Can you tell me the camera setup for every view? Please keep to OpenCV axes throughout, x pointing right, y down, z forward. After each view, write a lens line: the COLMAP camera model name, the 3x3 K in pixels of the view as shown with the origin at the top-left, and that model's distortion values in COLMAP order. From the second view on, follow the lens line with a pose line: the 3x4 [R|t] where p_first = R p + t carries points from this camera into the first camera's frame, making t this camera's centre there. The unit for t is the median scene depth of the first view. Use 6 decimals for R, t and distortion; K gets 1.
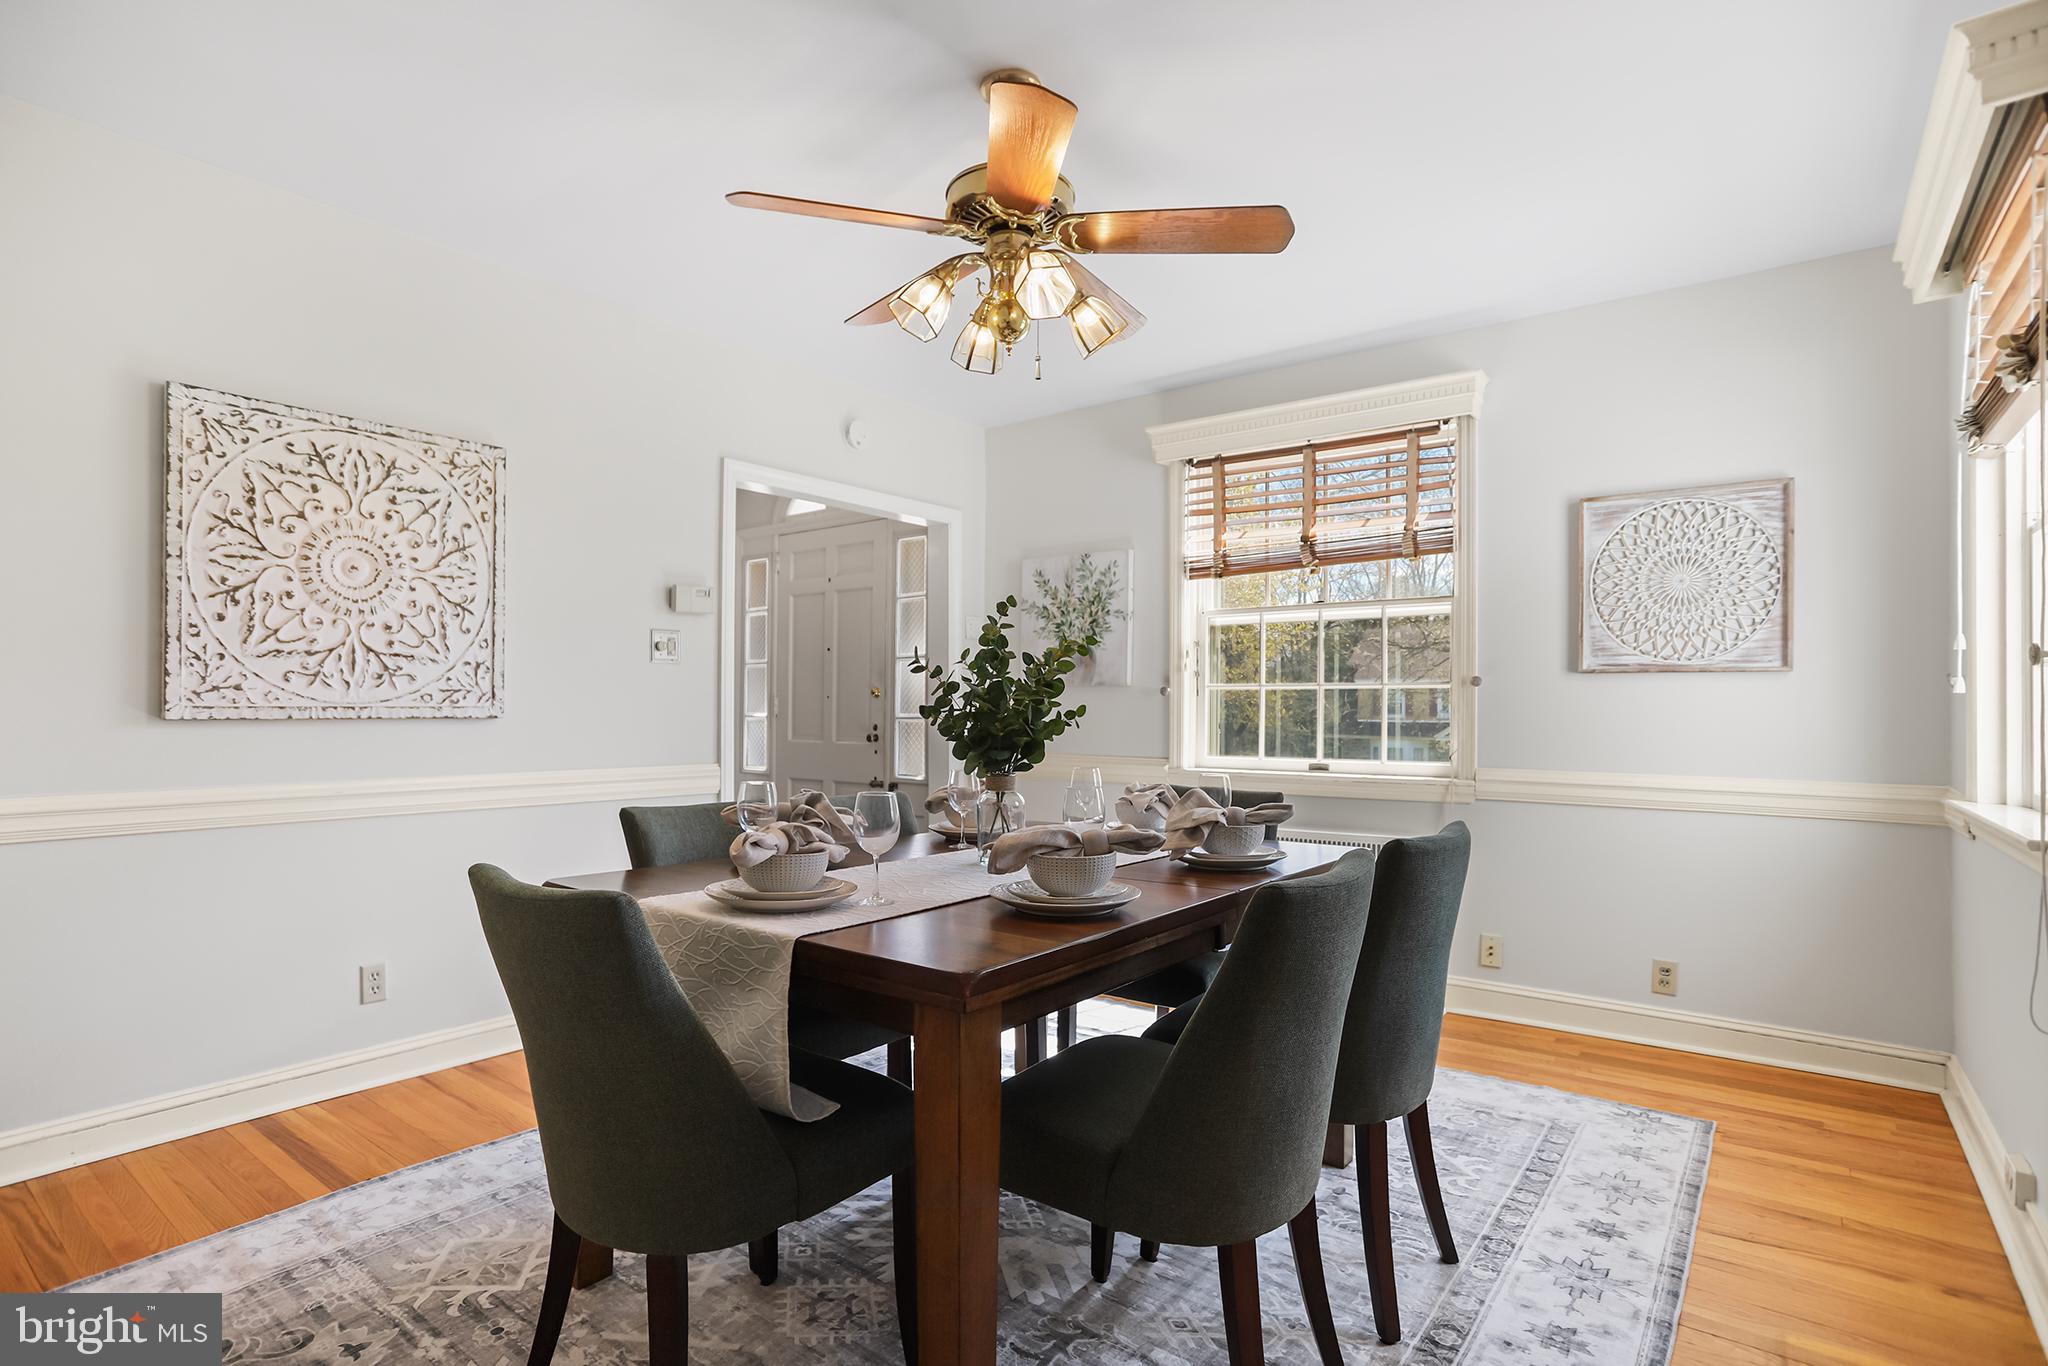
lens RADIAL K [[999.9, 0, 1024.9], [0, 999.9, 694.8], [0, 0, 1]] dist [0.002349, 0.000926]
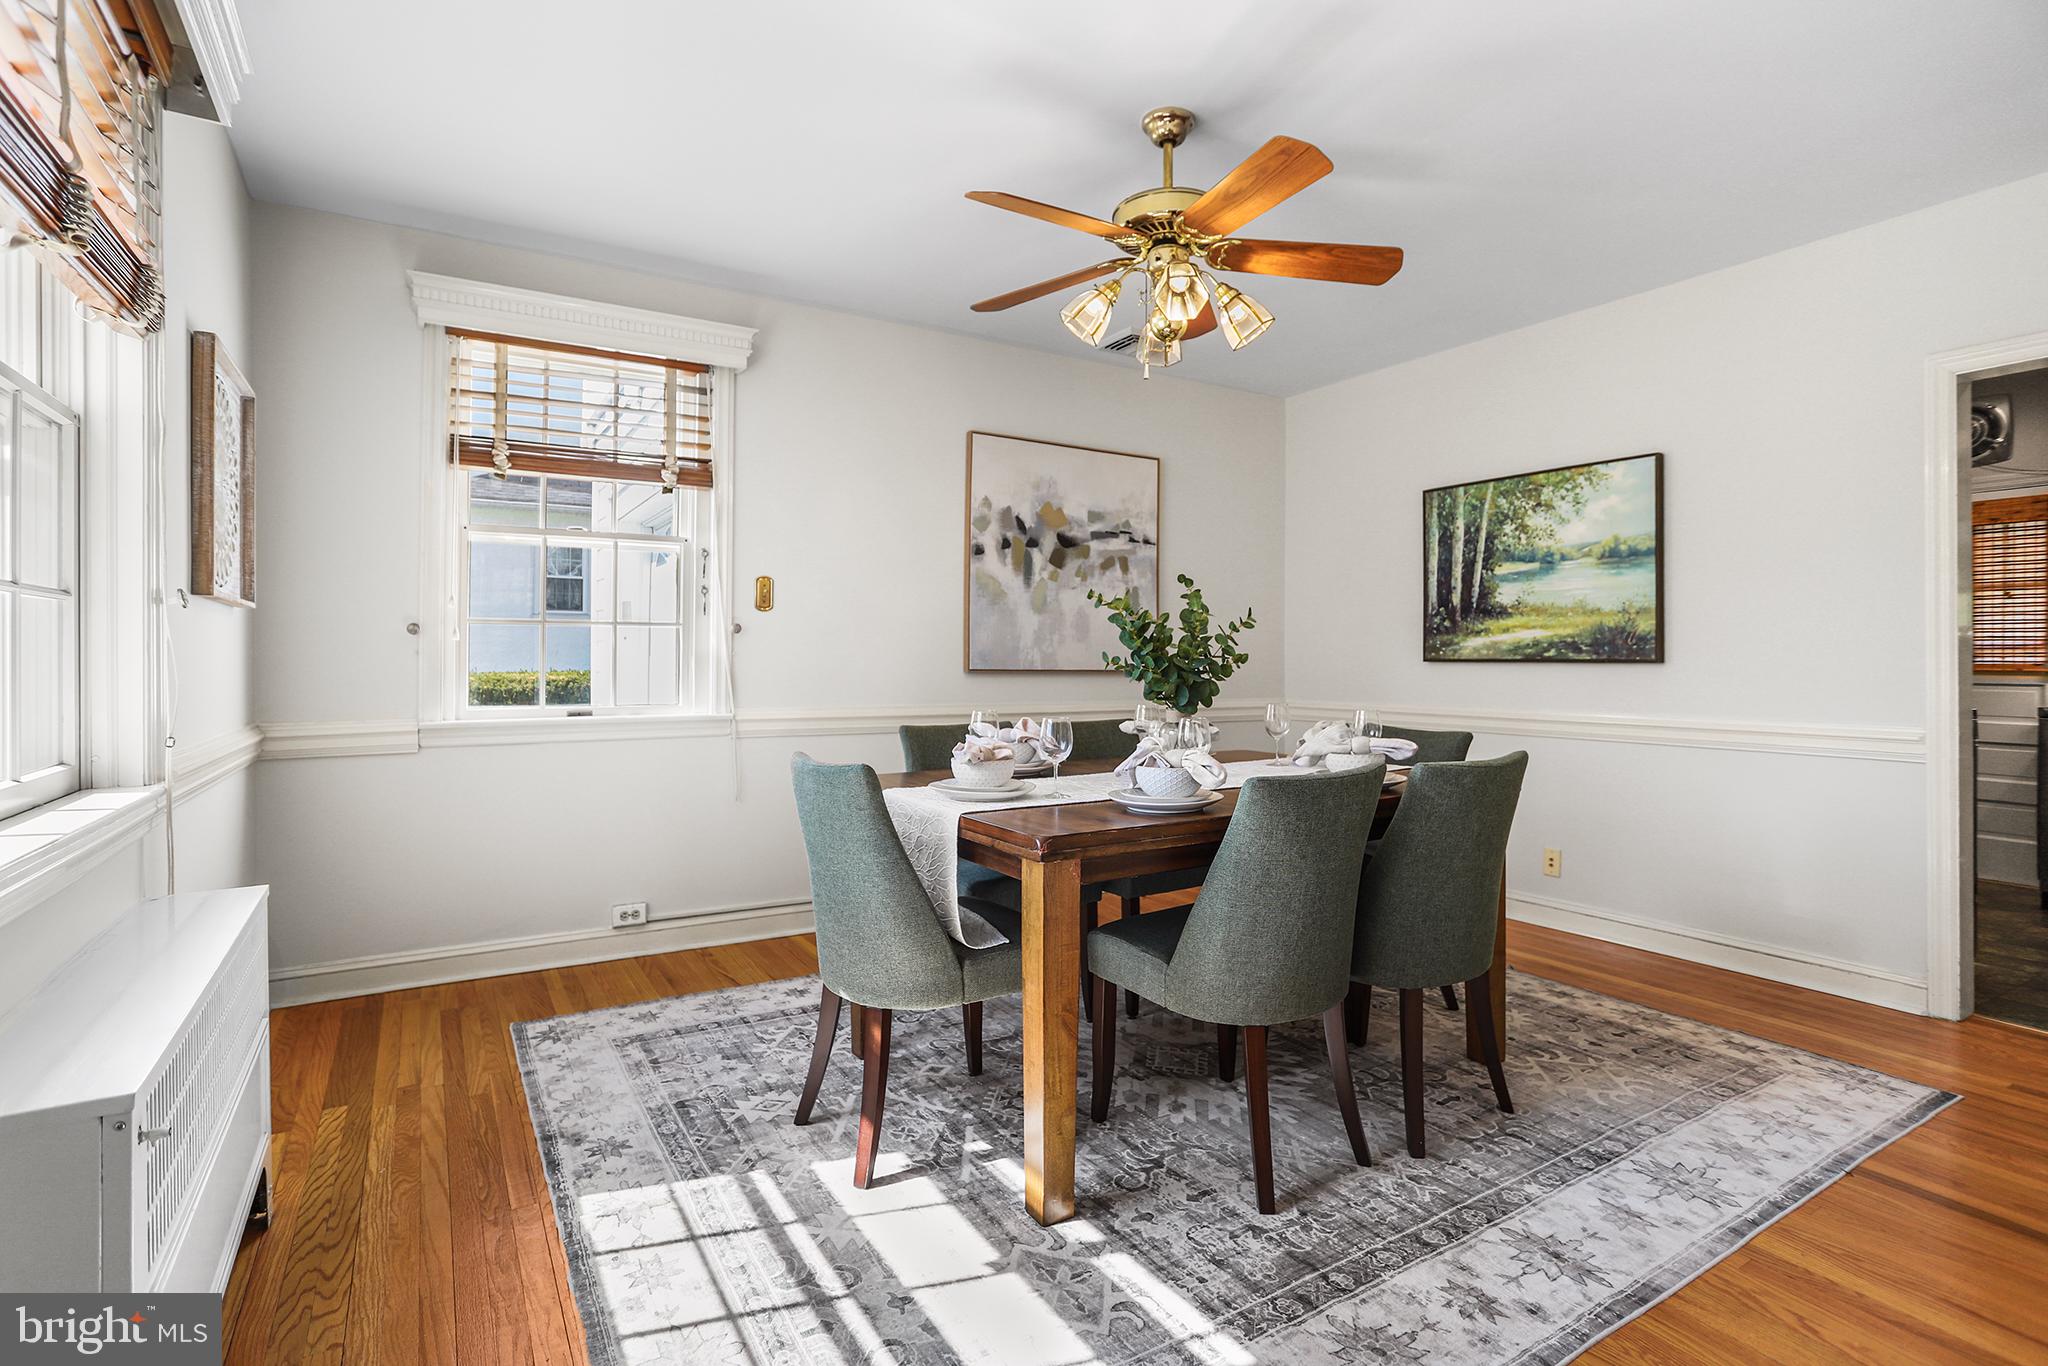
lens RADIAL K [[999.9, 0, 1026.7], [0, 999.9, 674.2], [0, 0, 1]] dist [0.002349, 0.000926]
pose [[-0.931505, -0.011865, 0.363536, -0.247640], [-0.013479, 0.999907, -0.001905, 0.033579], [-0.363479, -0.006674, -0.931578, 1.861072]]
